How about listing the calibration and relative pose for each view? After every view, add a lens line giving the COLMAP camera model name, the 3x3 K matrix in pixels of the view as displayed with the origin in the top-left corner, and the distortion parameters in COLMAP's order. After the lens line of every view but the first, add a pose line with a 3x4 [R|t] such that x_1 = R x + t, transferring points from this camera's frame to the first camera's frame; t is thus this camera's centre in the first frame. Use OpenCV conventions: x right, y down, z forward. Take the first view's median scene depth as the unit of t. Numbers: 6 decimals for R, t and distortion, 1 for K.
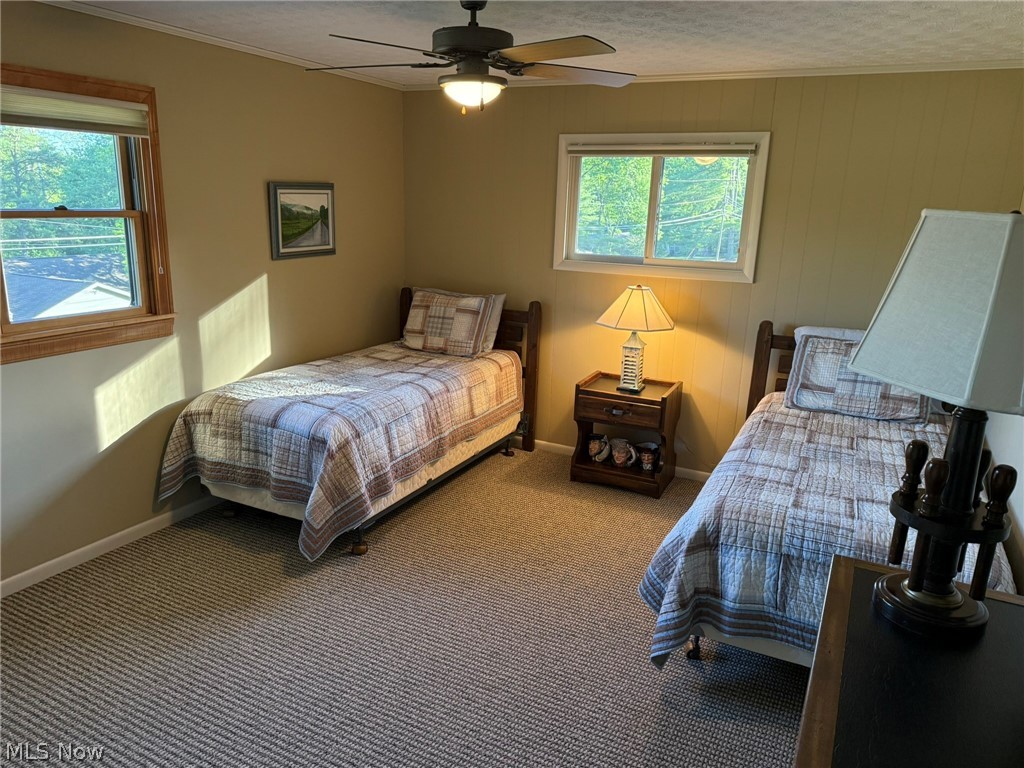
lens RADIAL K [[714.7, 0, 512.0], [0, 714.7, 384.0], [0, 0, 1]] dist [0.148617, -0.197761]
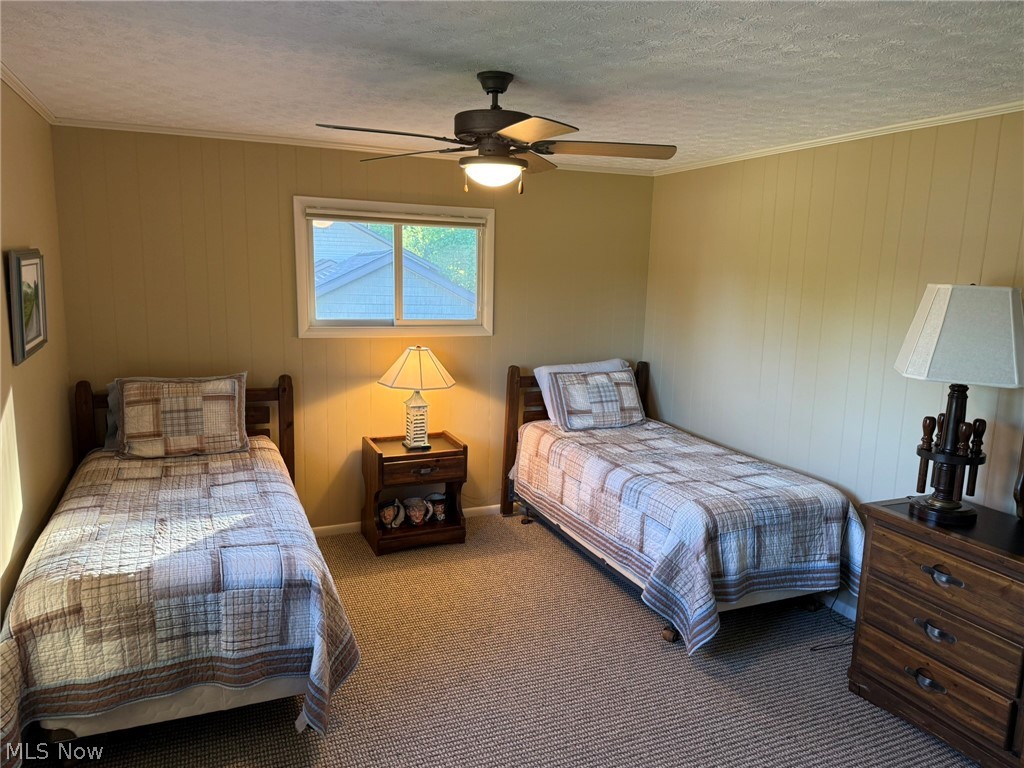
lens RADIAL K [[714.7, 0, 512.0], [0, 714.7, 384.0], [0, 0, 1]] dist [0.148617, -0.197761]
pose [[0.656306, -0.141758, 0.741058, -0.541183], [0.184662, 0.982499, 0.024400, -0.089054], [-0.731548, 0.120831, 0.670997, 0.227547]]
